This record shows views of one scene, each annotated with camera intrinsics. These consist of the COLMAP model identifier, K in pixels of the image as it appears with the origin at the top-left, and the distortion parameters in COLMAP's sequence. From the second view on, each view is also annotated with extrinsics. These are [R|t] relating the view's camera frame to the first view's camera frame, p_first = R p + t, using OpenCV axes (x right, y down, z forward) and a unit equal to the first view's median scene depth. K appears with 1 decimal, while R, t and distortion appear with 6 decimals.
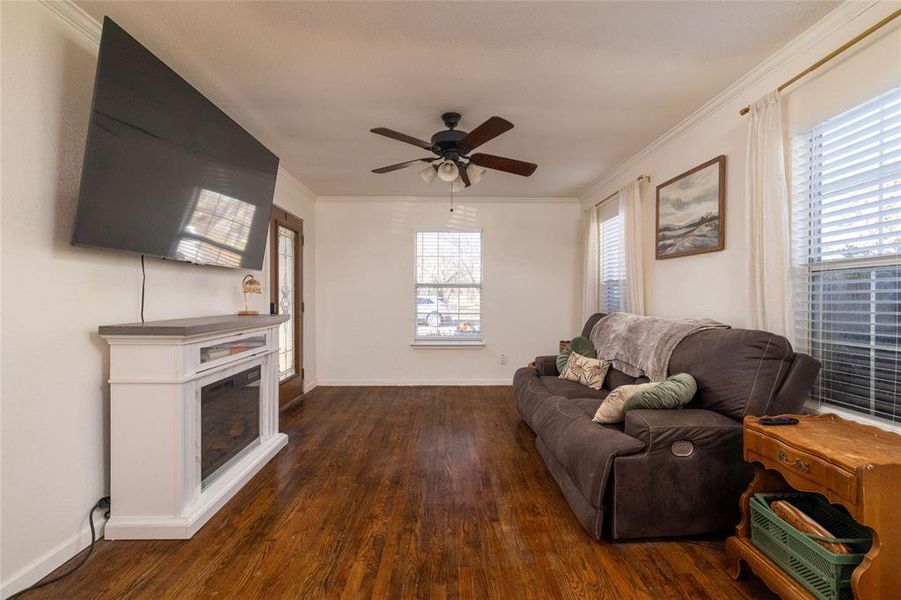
lens RADIAL K [[362.2, 0, 450.5], [0, 362.2, 300.0], [0, 0, 1]] dist [-0.000282, 0.000006]
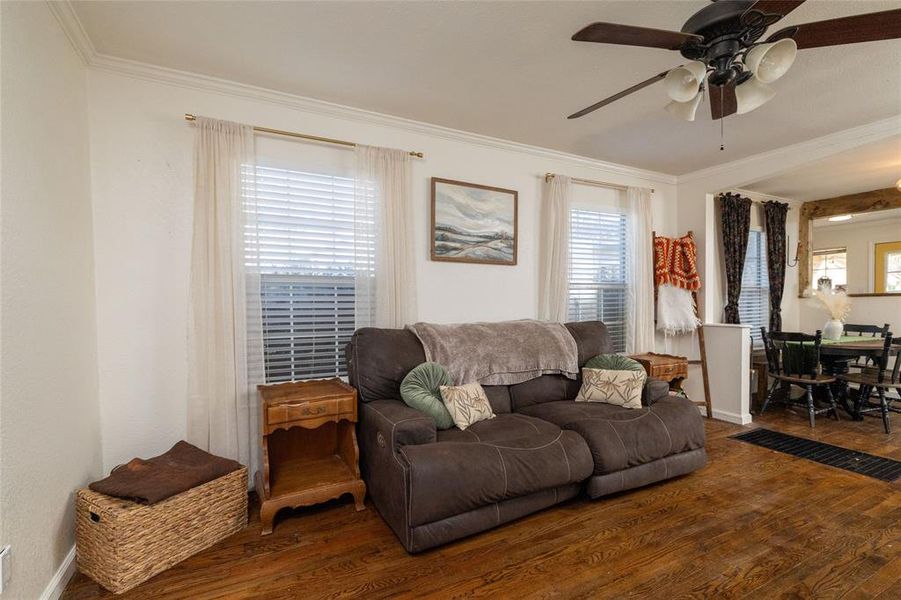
lens RADIAL K [[396.1, 0, 439.6], [0, 396.1, 312.0], [0, 0, 1]] dist [0.001635, 0.000416]
pose [[-0.406602, -0.016465, 0.913457, -0.349878], [0.013405, 0.999622, 0.023985, -0.007802], [-0.913507, 0.021997, -0.406228, 1.484146]]
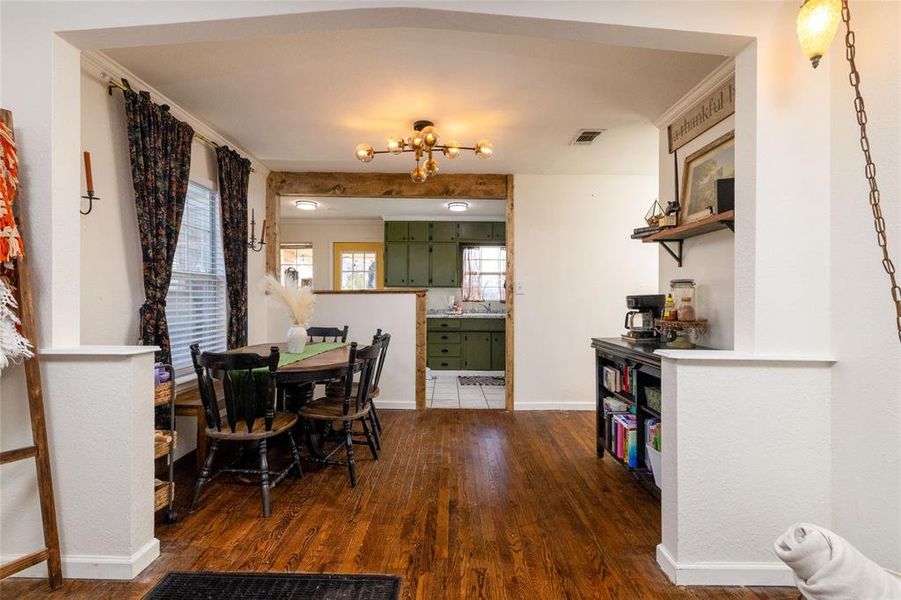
lens RADIAL K [[388.7, 0, 448.9], [0, 388.7, 302.4], [0, 0, 1]] dist [0.000402, 0.000573]
pose [[-0.999691, -0.005162, 0.024311, -0.054205], [-0.004865, 0.999913, 0.012277, 0.001854], [-0.024372, 0.012155, -0.999629, 0.650236]]
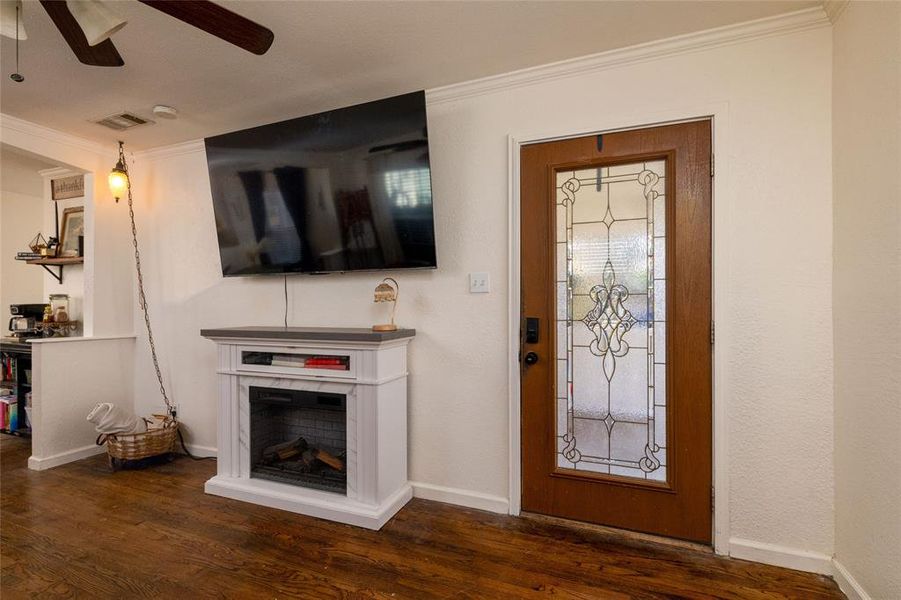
lens RADIAL K [[438.1, 0, 469.4], [0, 438.1, 305.3], [0, 0, 1]] dist [-0.000041, 0.000337]
pose [[-0.378628, -0.007517, -0.925518, 0.219311], [-0.009240, 0.999948, -0.004342, -0.008837], [0.925503, 0.006908, -0.378678, 1.426264]]
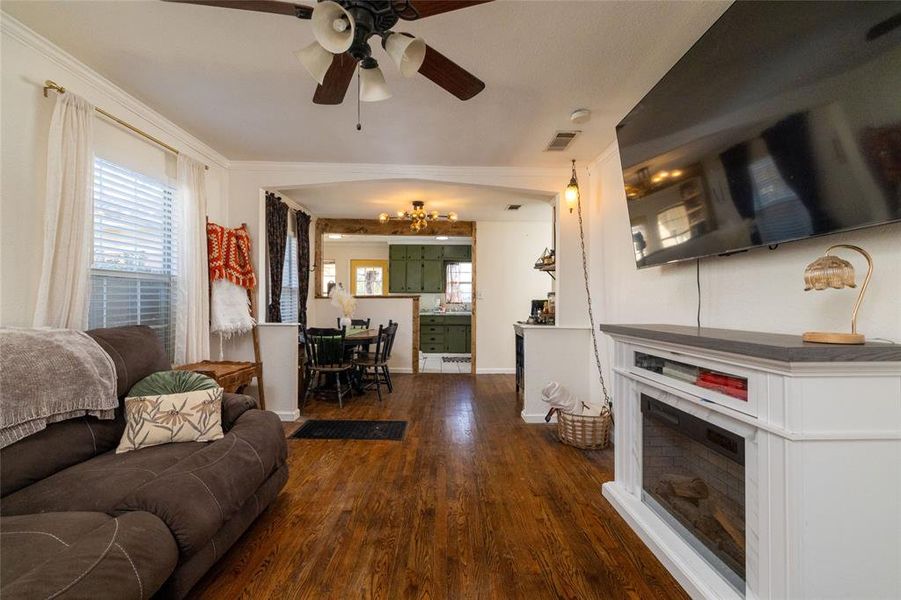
lens RADIAL K [[403.2, 0, 436.4], [0, 403.2, 300.5], [0, 0, 1]] dist [-0.000732, 0.000206]
pose [[-0.999144, -0.007496, 0.040677, -0.115983], [-0.007414, 0.999970, 0.002183, -0.004482], [-0.040692, 0.001879, -0.999170, 1.391907]]
